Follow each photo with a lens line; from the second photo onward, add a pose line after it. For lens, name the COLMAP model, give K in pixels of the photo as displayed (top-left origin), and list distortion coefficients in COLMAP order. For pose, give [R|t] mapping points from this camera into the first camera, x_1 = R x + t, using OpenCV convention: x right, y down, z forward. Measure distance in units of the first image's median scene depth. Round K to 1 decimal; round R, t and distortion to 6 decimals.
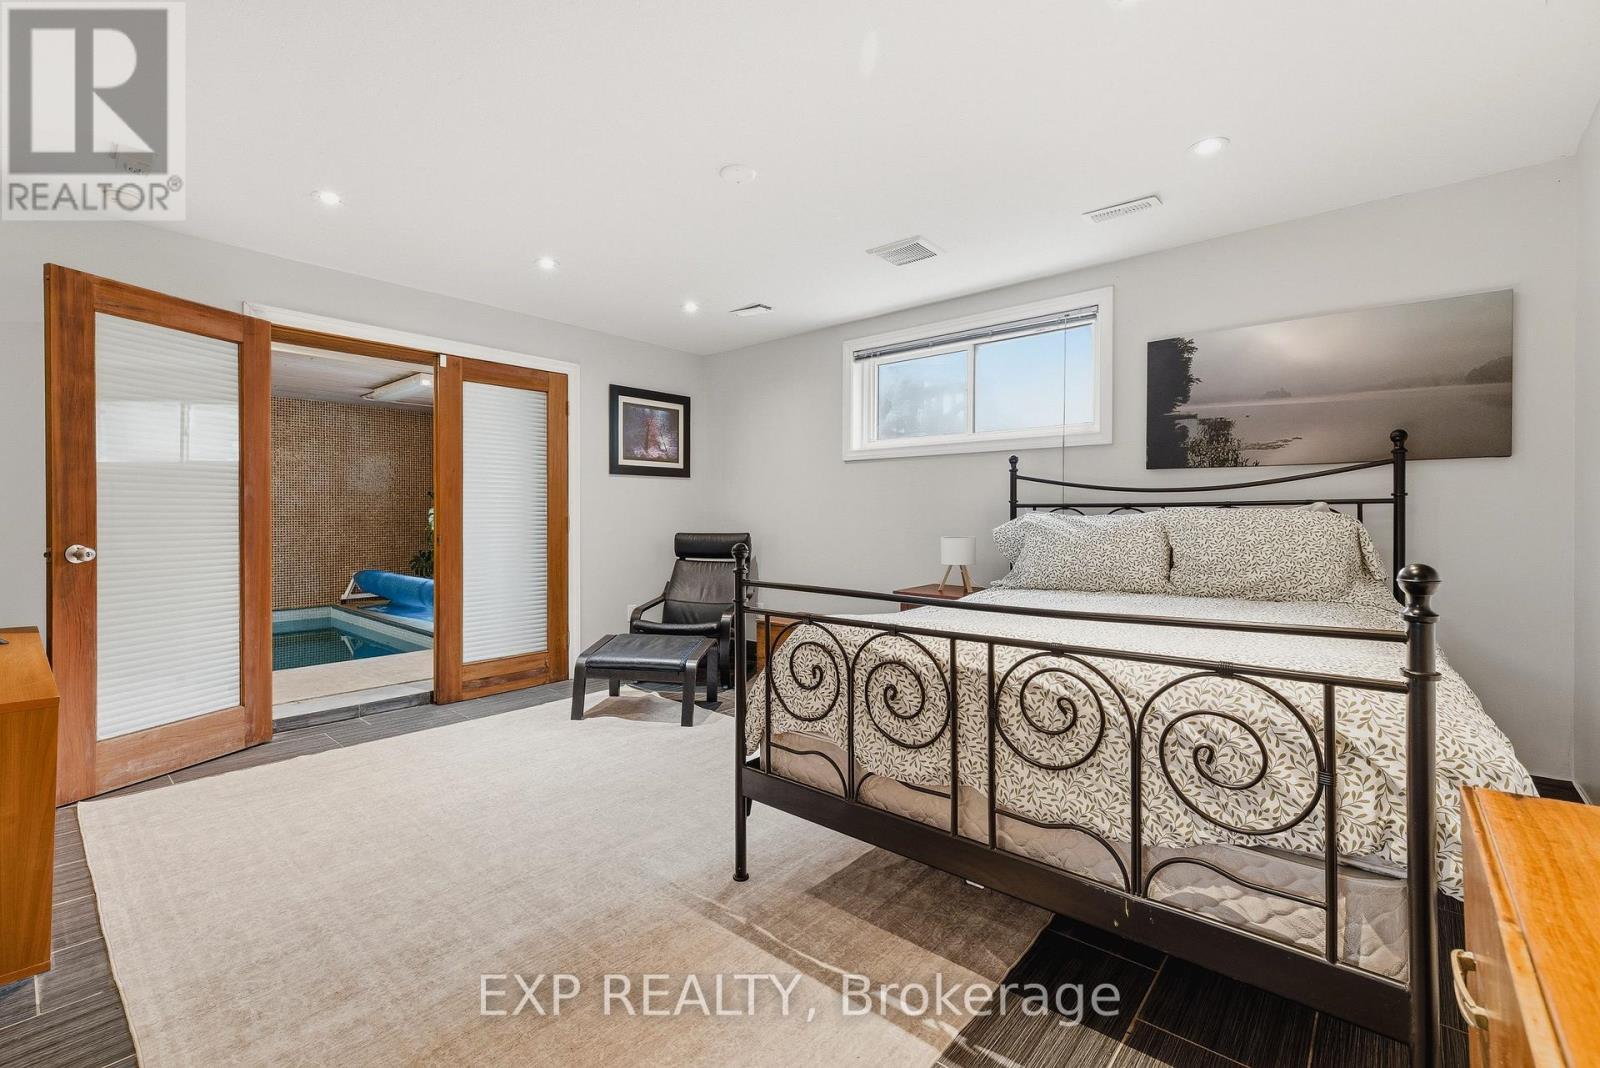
lens RADIAL K [[678.4, 0, 798.1], [0, 678.4, 521.2], [0, 0, 1]] dist [0.000539, 0.000136]
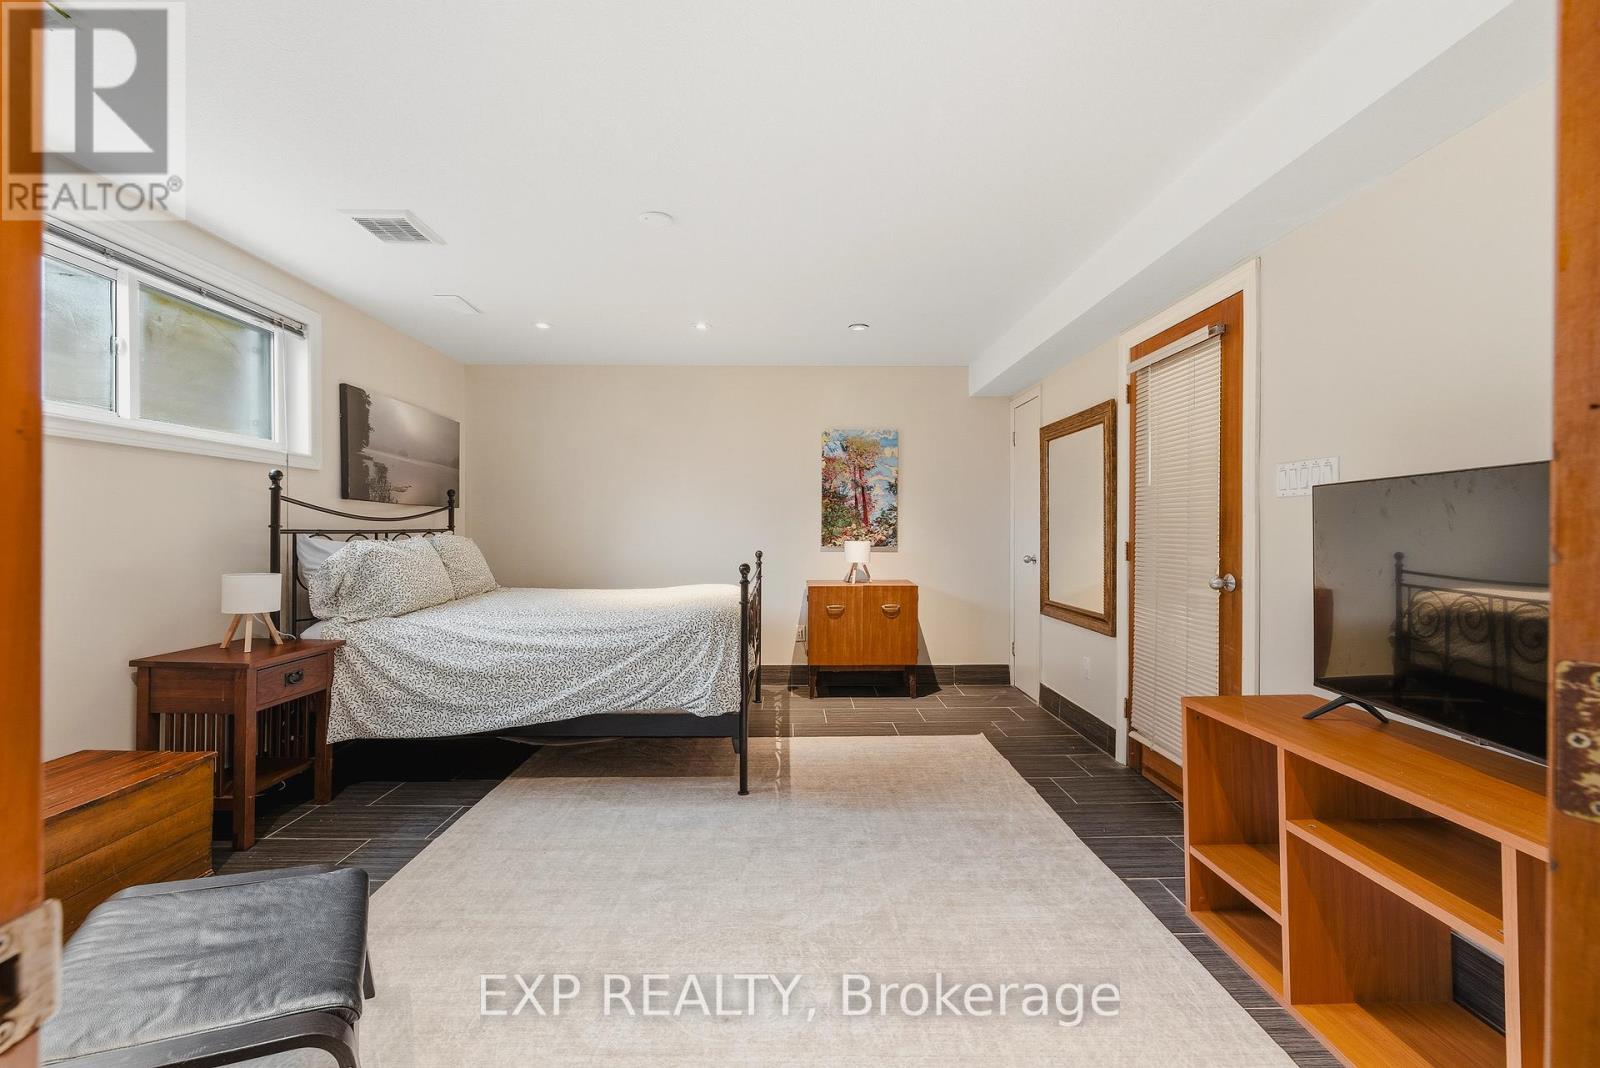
lens RADIAL K [[678.4, 0, 798.9], [0, 678.4, 531.3], [0, 0, 1]] dist [0.000539, 0.000136]
pose [[-0.667657, -0.001265, 0.744468, -0.821488], [0.003035, 0.999986, 0.004421, -0.028728], [-0.744463, 0.005211, -0.667643, 1.239372]]
